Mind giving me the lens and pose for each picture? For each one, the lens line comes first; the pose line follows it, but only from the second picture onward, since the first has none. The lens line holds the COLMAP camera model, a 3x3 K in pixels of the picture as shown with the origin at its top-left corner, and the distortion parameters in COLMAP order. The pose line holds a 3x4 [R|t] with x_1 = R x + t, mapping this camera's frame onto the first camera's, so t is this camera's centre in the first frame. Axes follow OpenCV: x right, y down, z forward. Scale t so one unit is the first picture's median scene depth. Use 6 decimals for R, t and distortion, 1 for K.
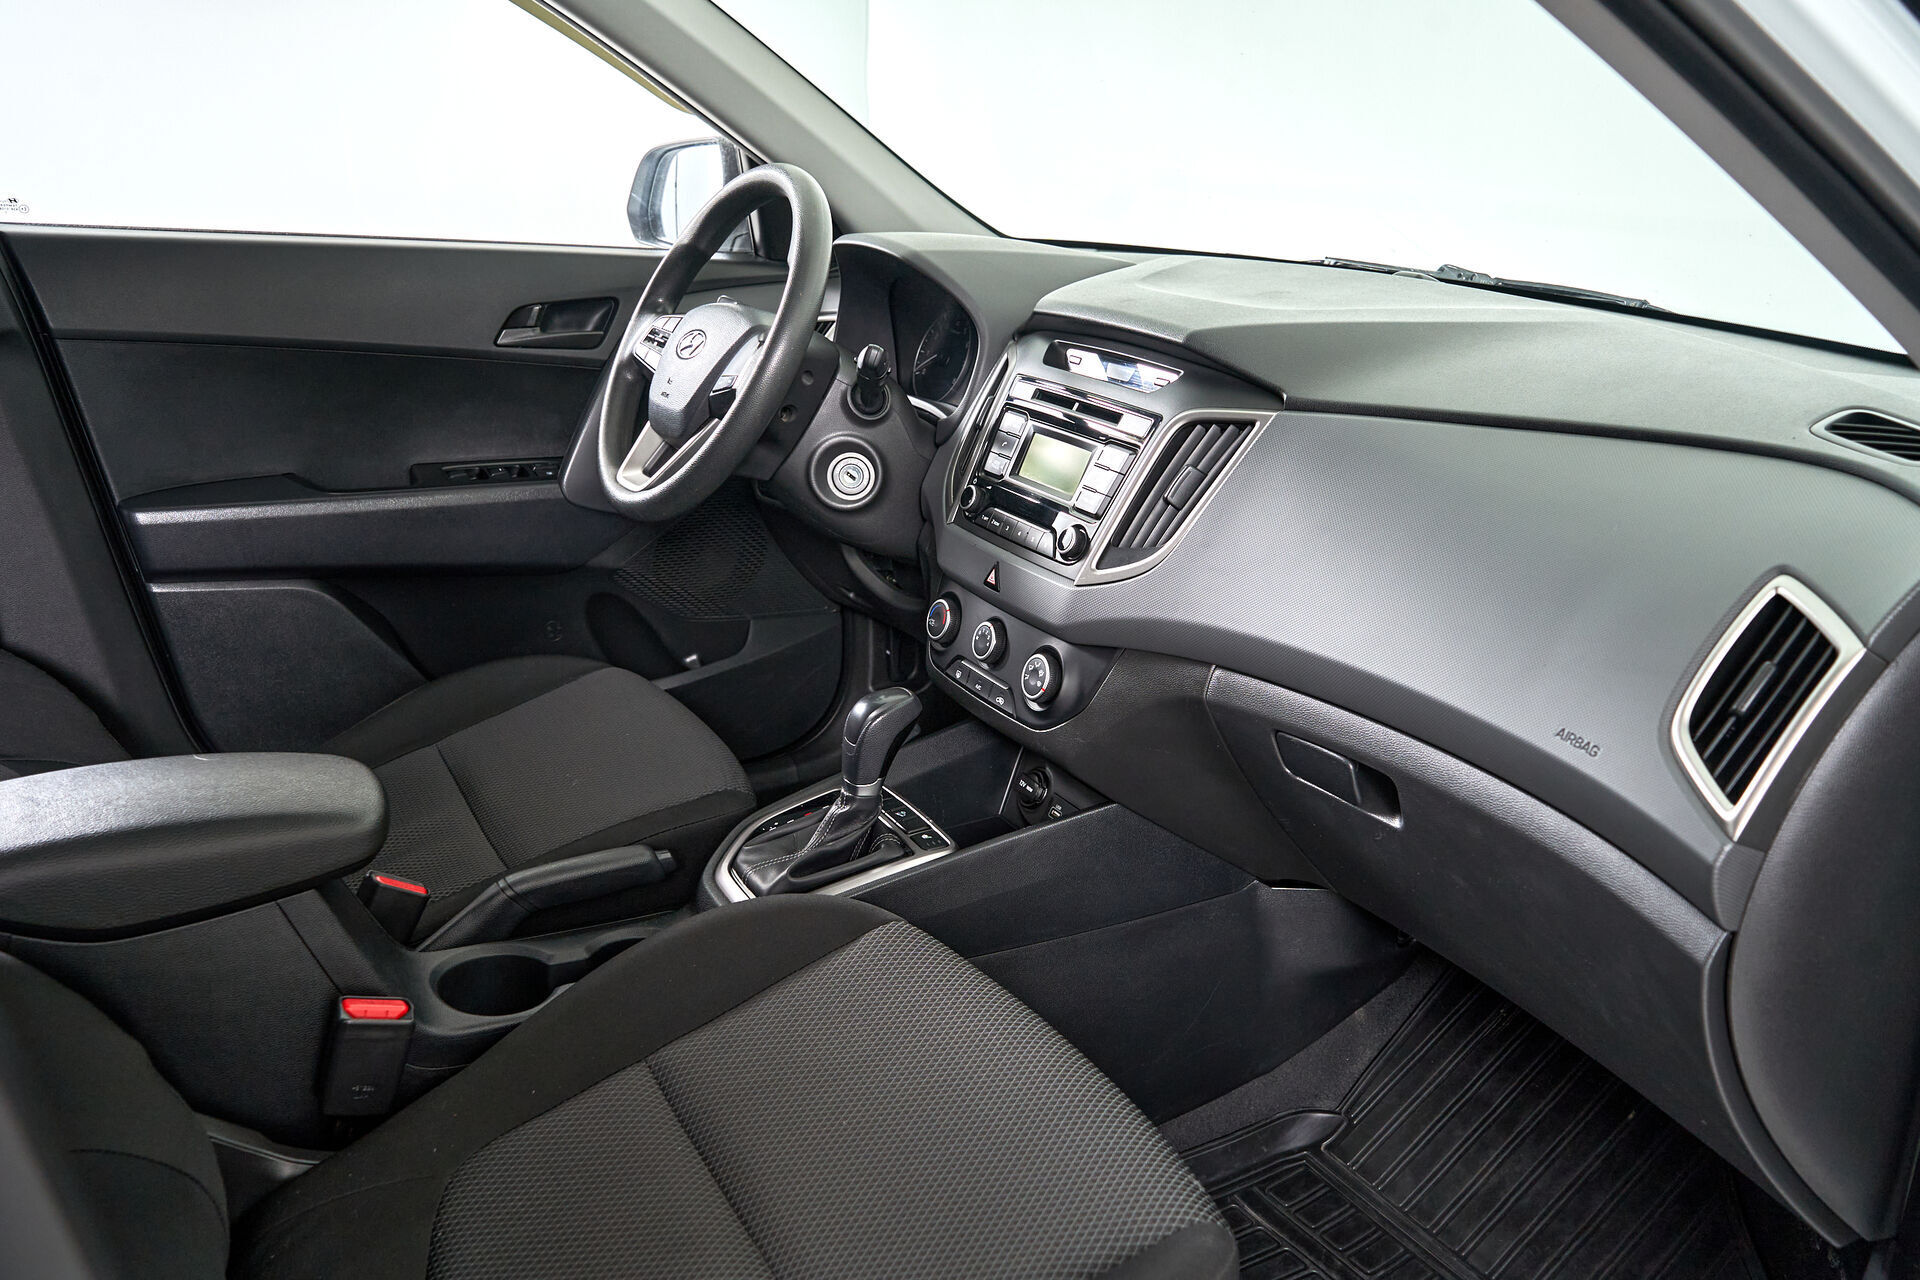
lens RADIAL K [[1566.7, 0, 960.0], [0, 1566.7, 640.0], [0, 0, 1]] dist [-0.001184, -0.001627]
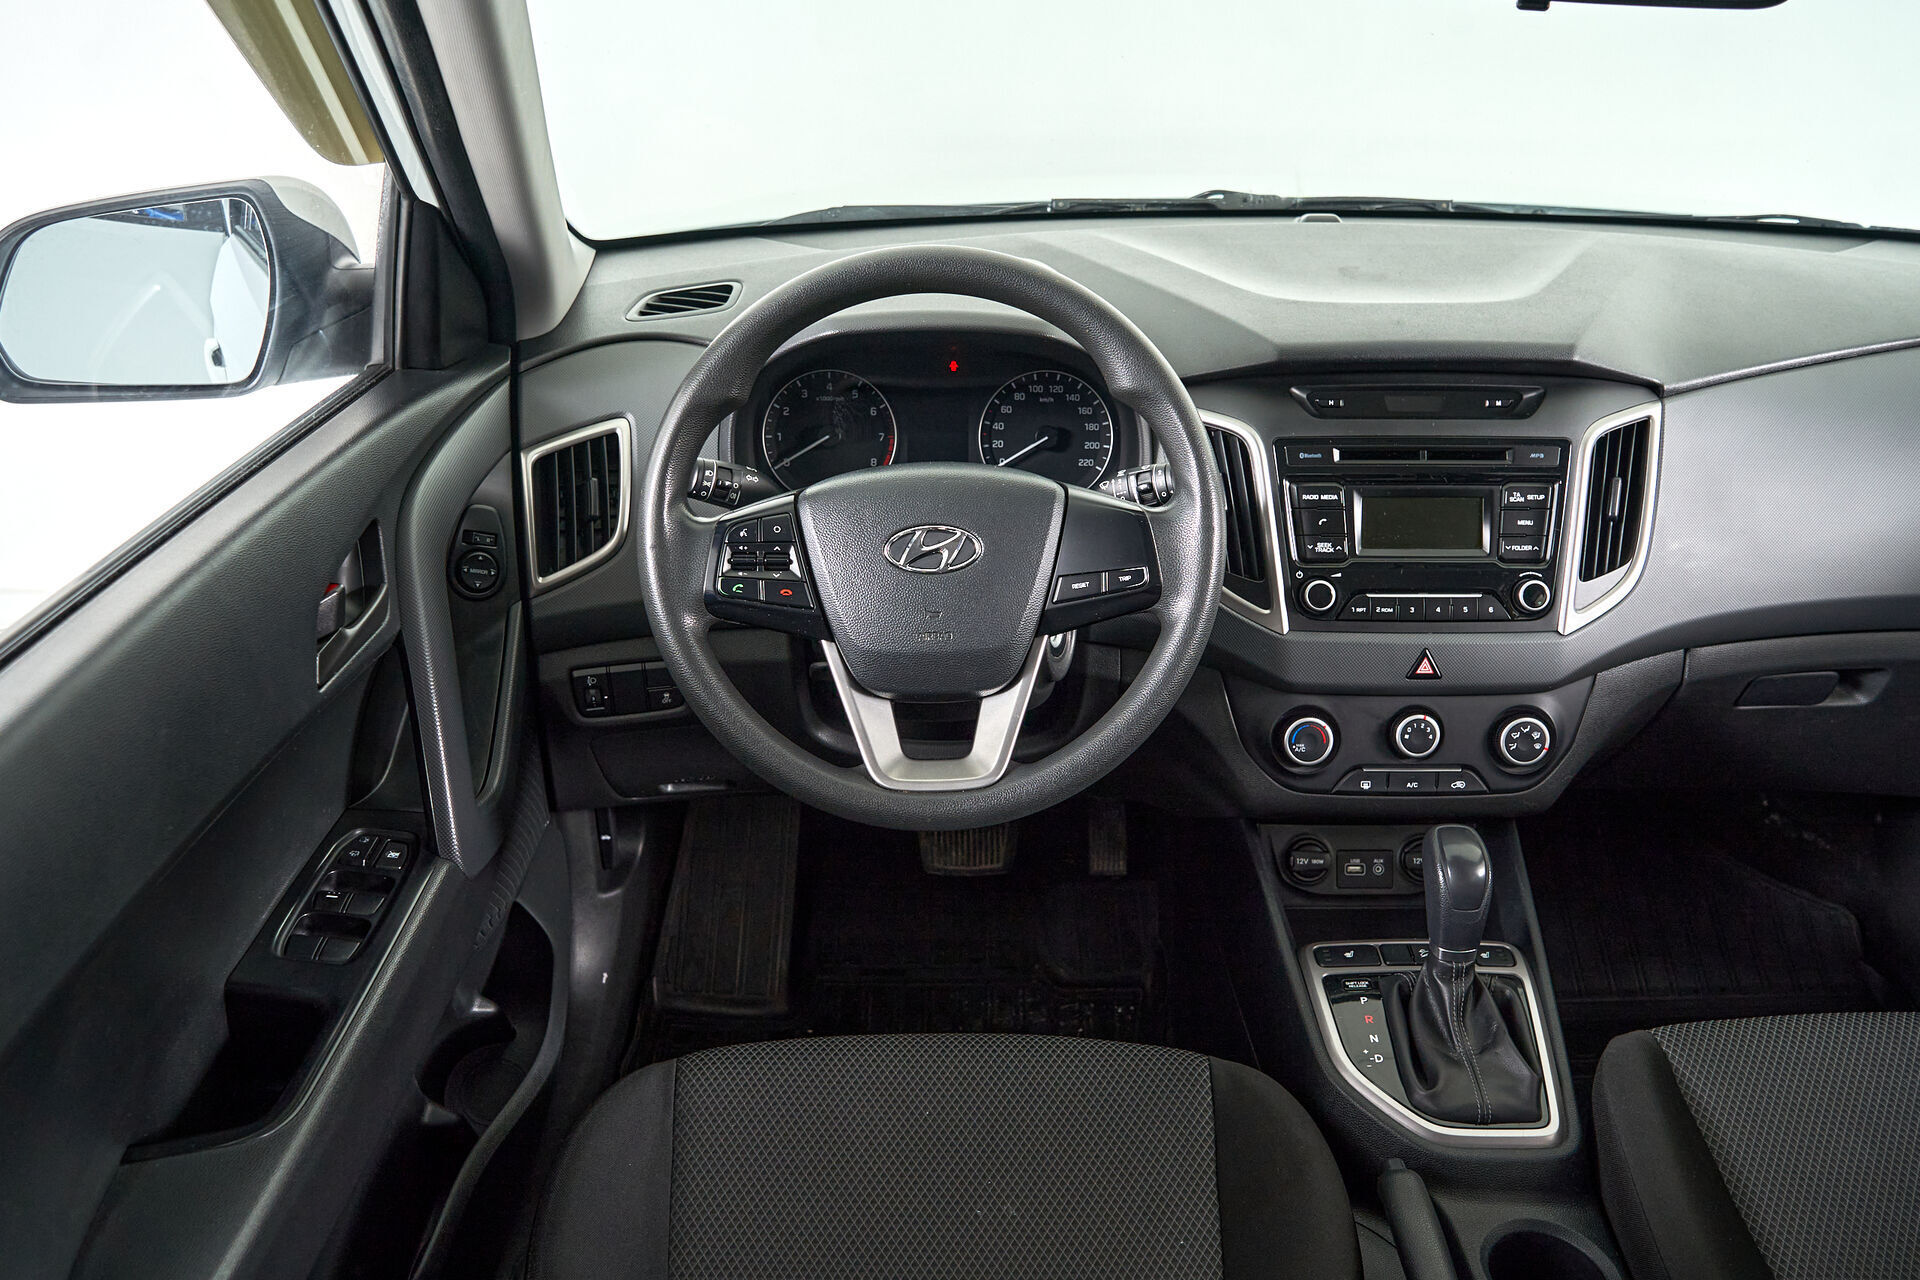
lens RADIAL K [[1566.7, 0, 960.0], [0, 1566.7, 640.0], [0, 0, 1]] dist [-0.001184, -0.001627]
pose [[0.481583, -0.414954, 0.771940, -0.739692], [0.286963, 0.906912, 0.308484, -0.380180], [-0.828089, 0.072957, 0.555830, 0.681150]]
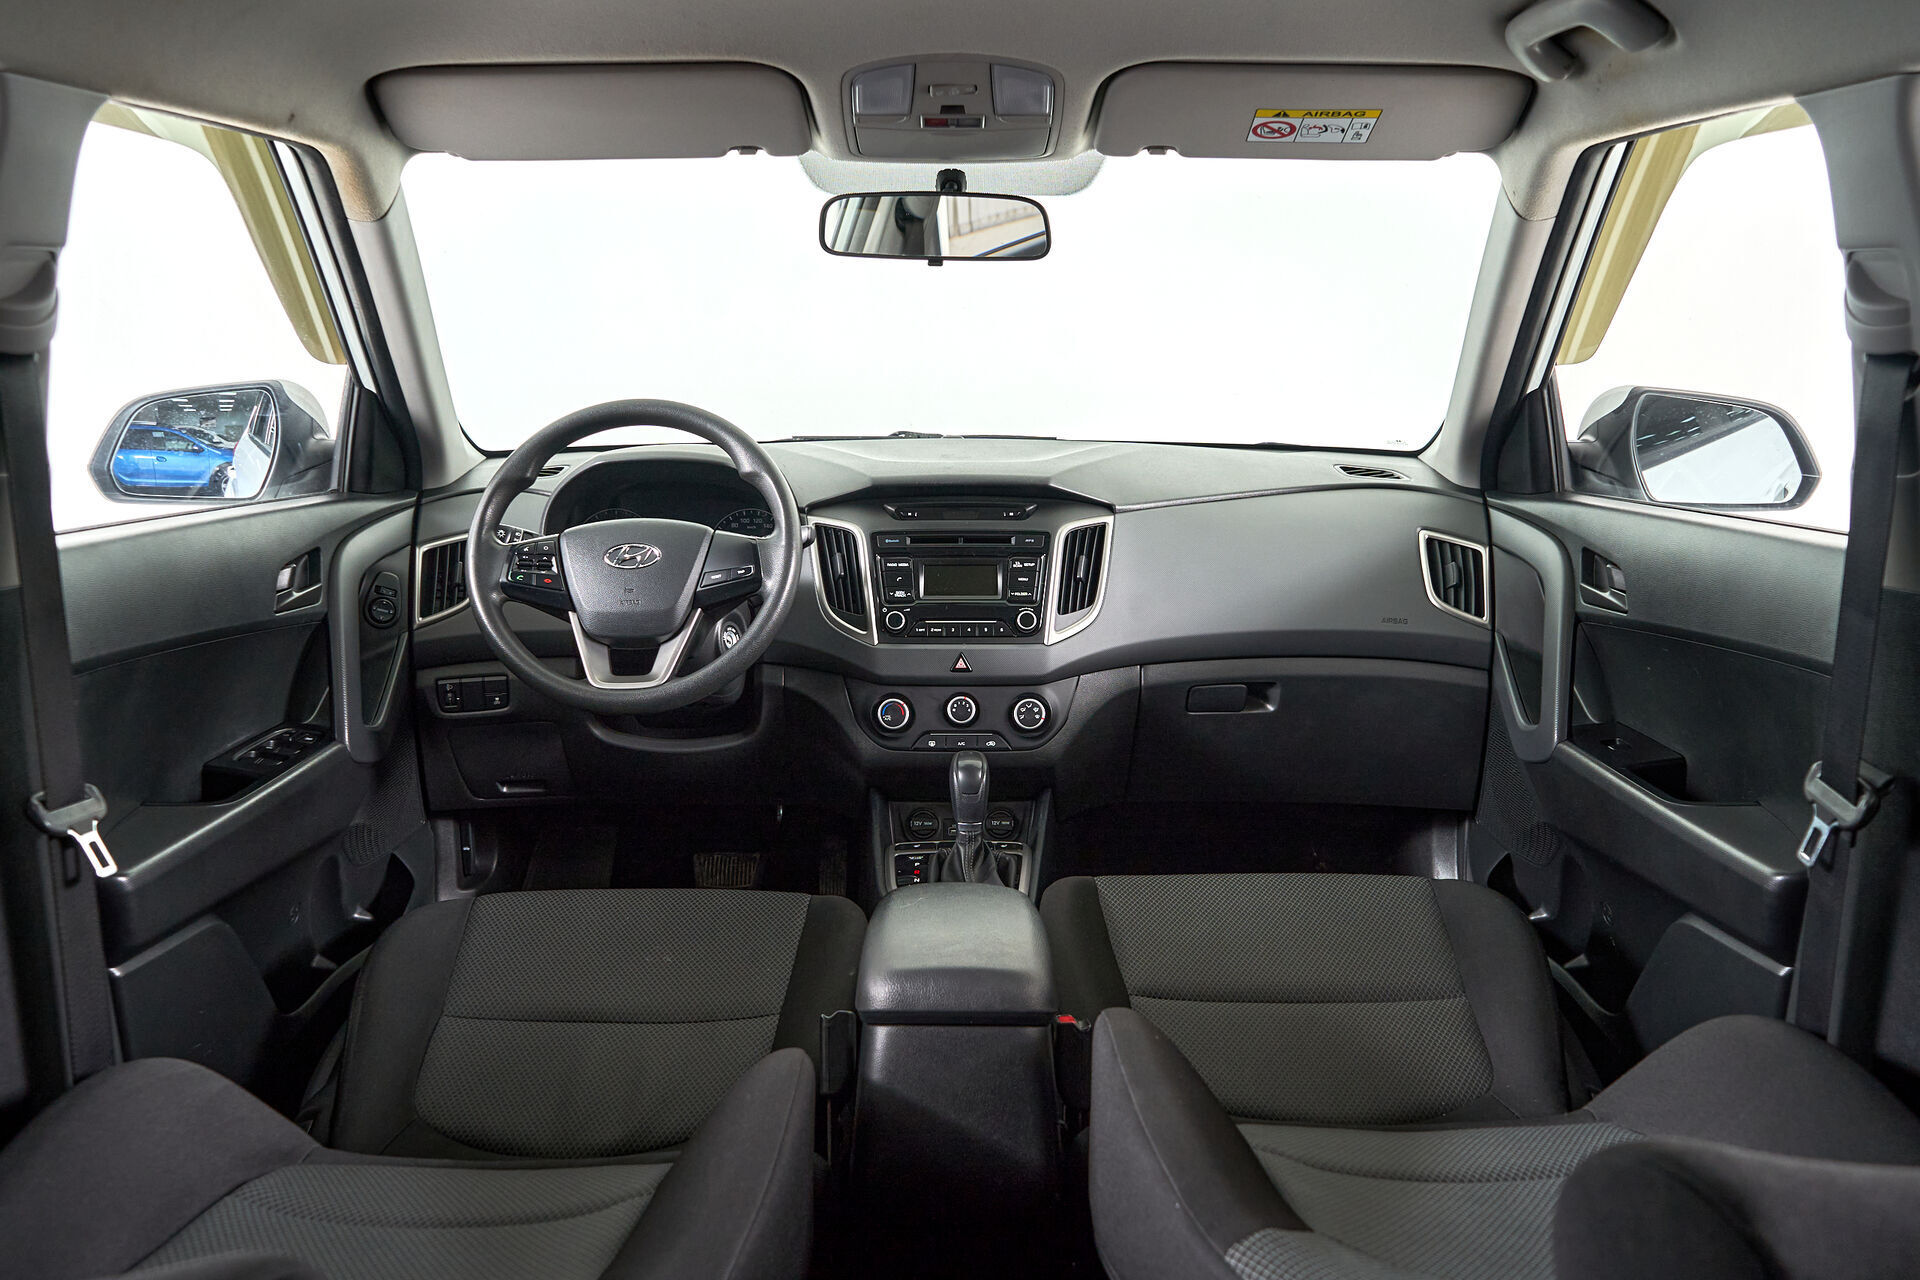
lens RADIAL K [[1576.4, 0, 960.0], [0, 1576.4, 640.0], [0, 0, 1]] dist [-0.021035, -0.003557]
pose [[0.478854, -0.200494, 0.854693, -1.139837], [0.289382, 0.955208, 0.061943, -0.142176], [-0.828829, 0.217671, 0.515425, 0.236385]]
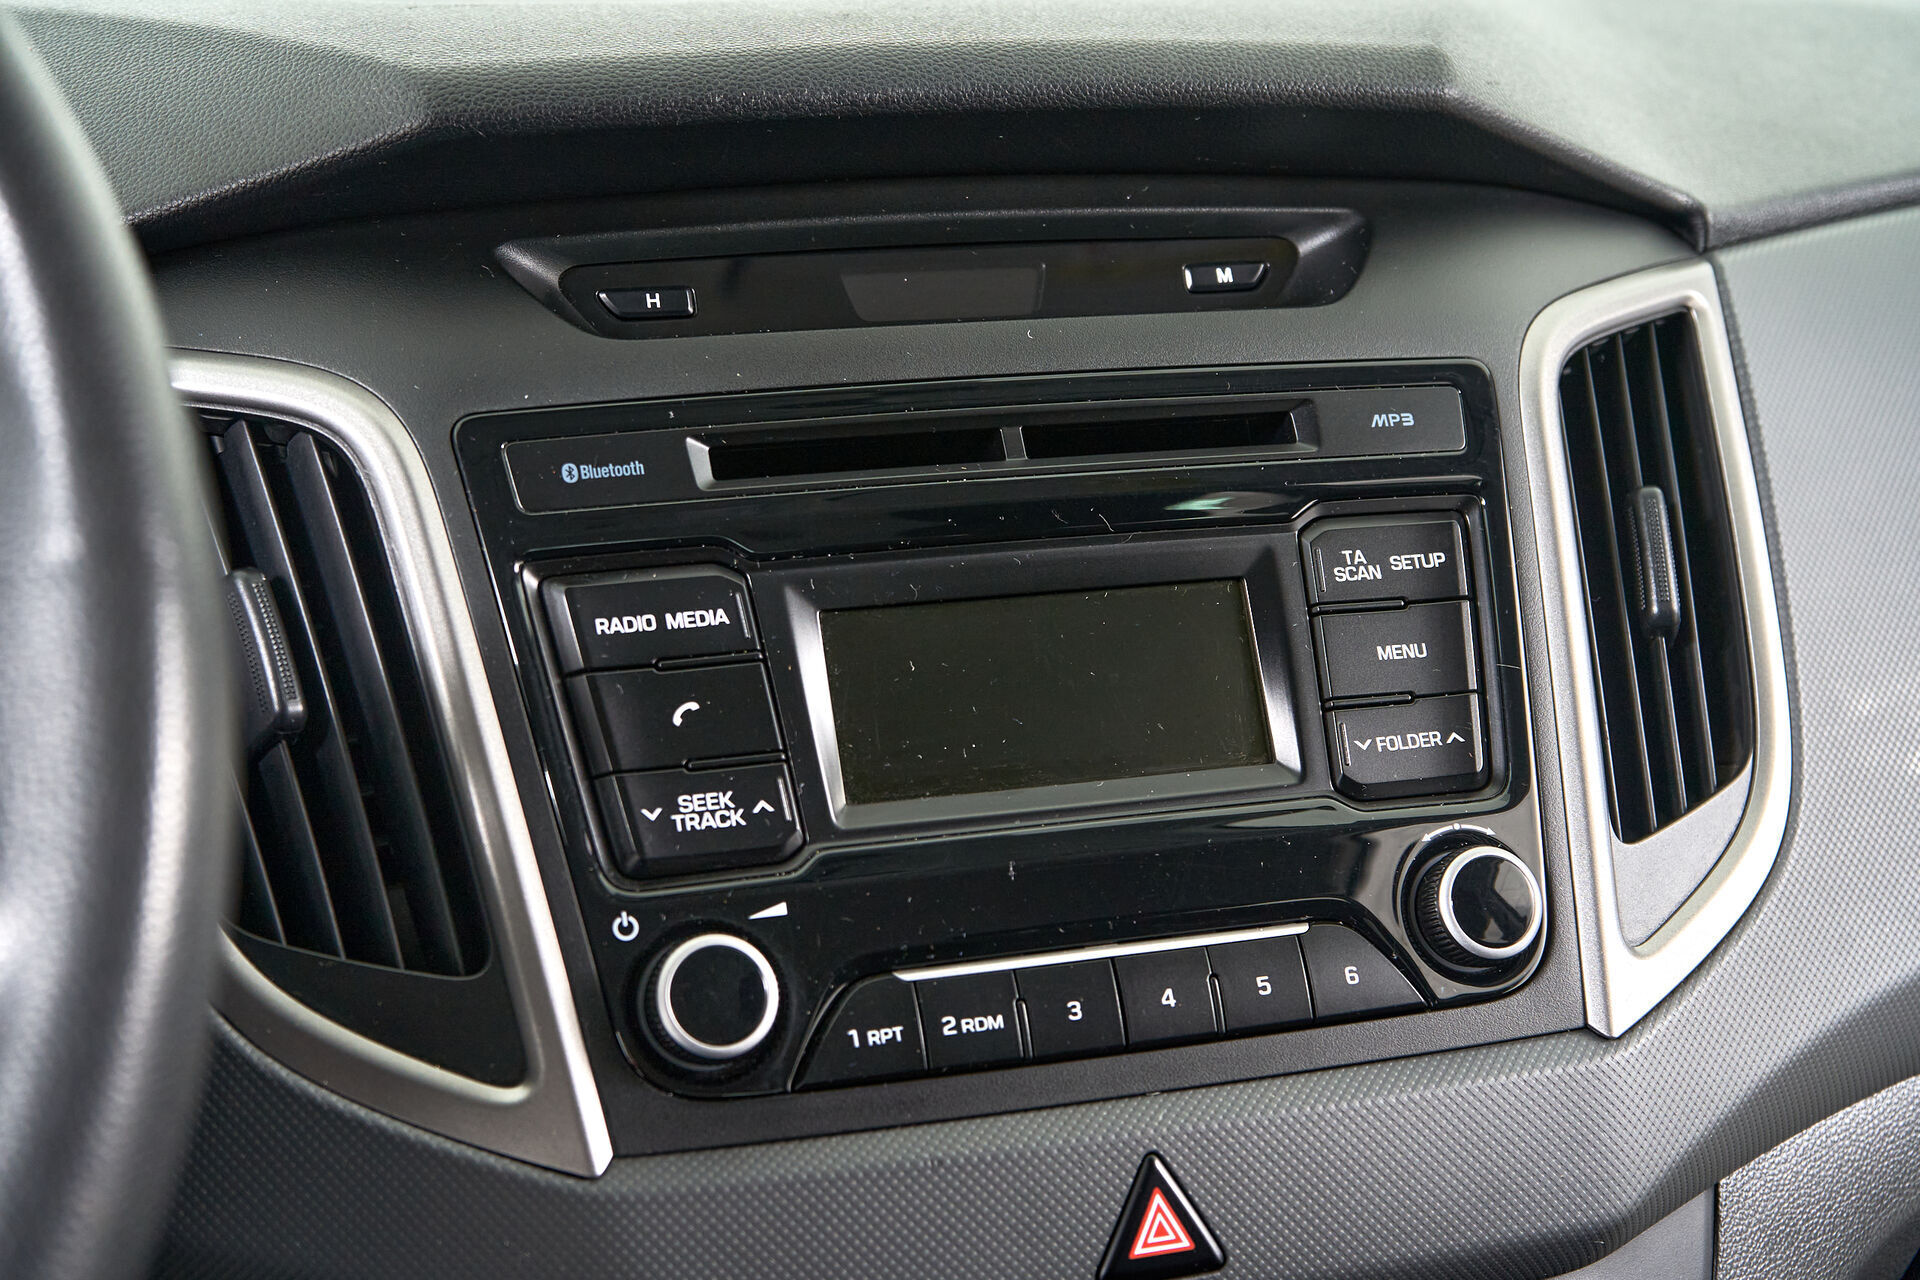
lens RADIAL K [[3128.7, 0, 960.0], [0, 3128.7, 640.0], [0, 0, 1]] dist [0.011574, 0.048694]
pose [[0.160347, -0.225929, 0.960856, -0.372730], [0.327880, 0.930368, 0.164043, -0.189891], [-0.931012, 0.288742, 0.223259, 0.849485]]
